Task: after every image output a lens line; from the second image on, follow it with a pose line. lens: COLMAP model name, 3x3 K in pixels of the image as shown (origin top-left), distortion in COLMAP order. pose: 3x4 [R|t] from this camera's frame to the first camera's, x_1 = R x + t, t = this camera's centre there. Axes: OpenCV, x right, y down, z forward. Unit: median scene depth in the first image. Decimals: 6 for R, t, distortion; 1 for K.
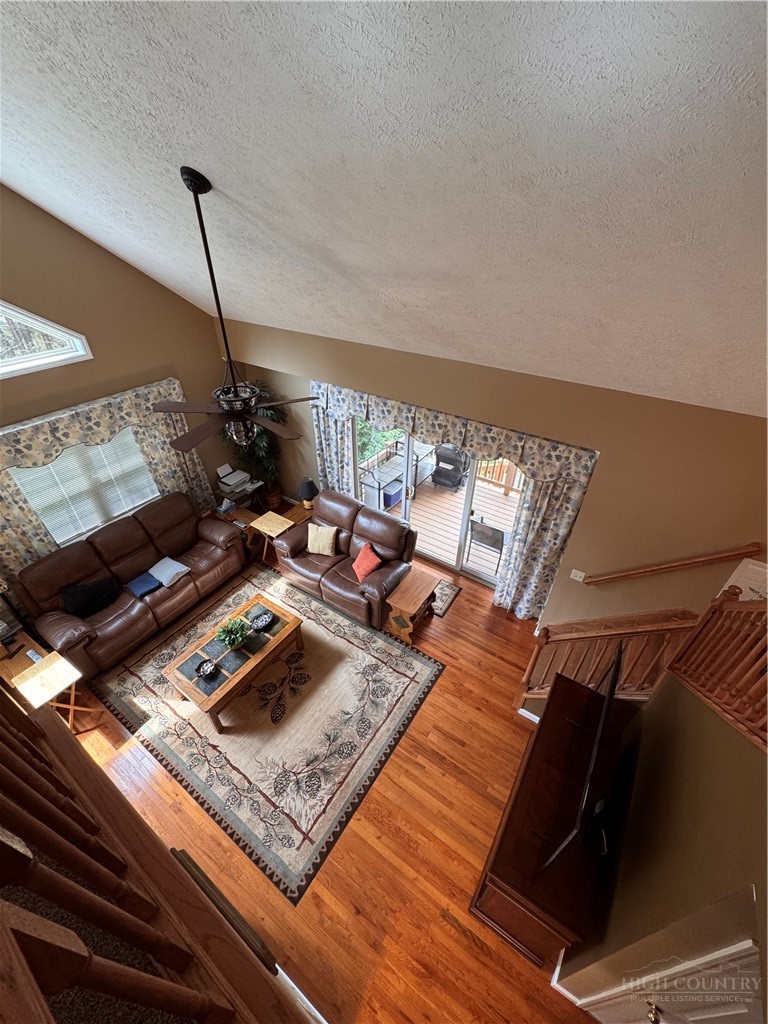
lens RADIAL K [[409.5, 0, 382.5], [0, 409.5, 509.5], [0, 0, 1]] dist [-0.005678, 0.001429]
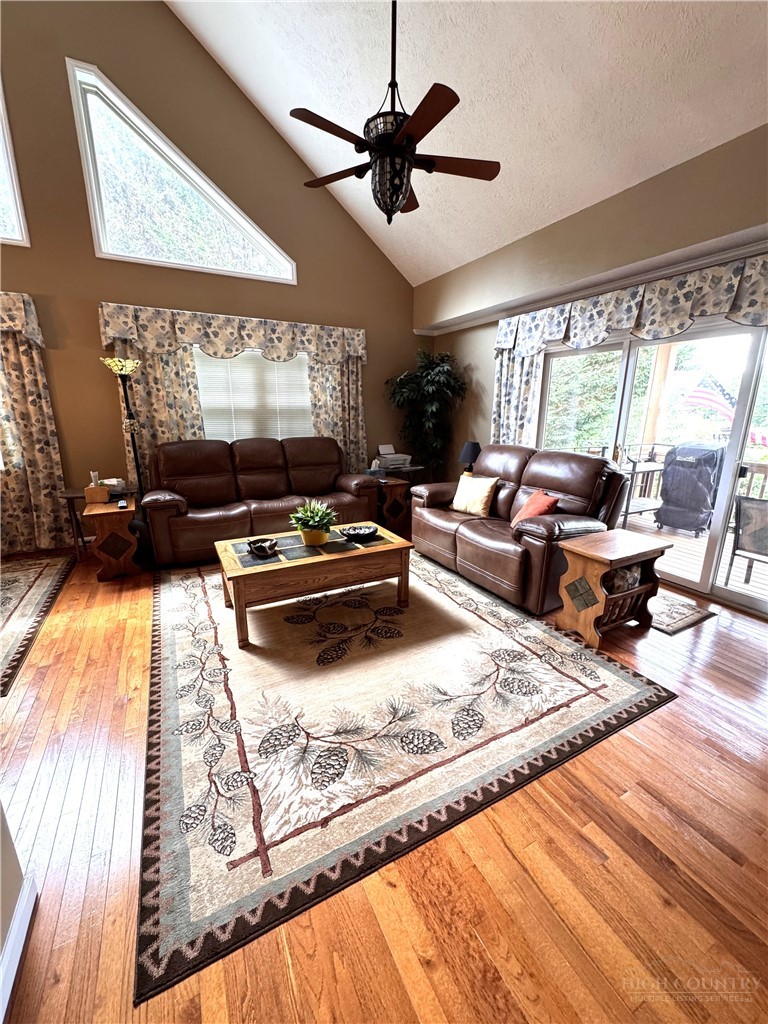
lens RADIAL K [[409.5, 0, 385.3], [0, 409.5, 508.4], [0, 0, 1]] dist [-0.005678, 0.001429]
pose [[0.884470, 0.115693, -0.452026, 0.049018], [-0.274250, 0.912666, -0.303030, 0.426339], [0.377490, 0.391989, 0.838955, 0.419890]]
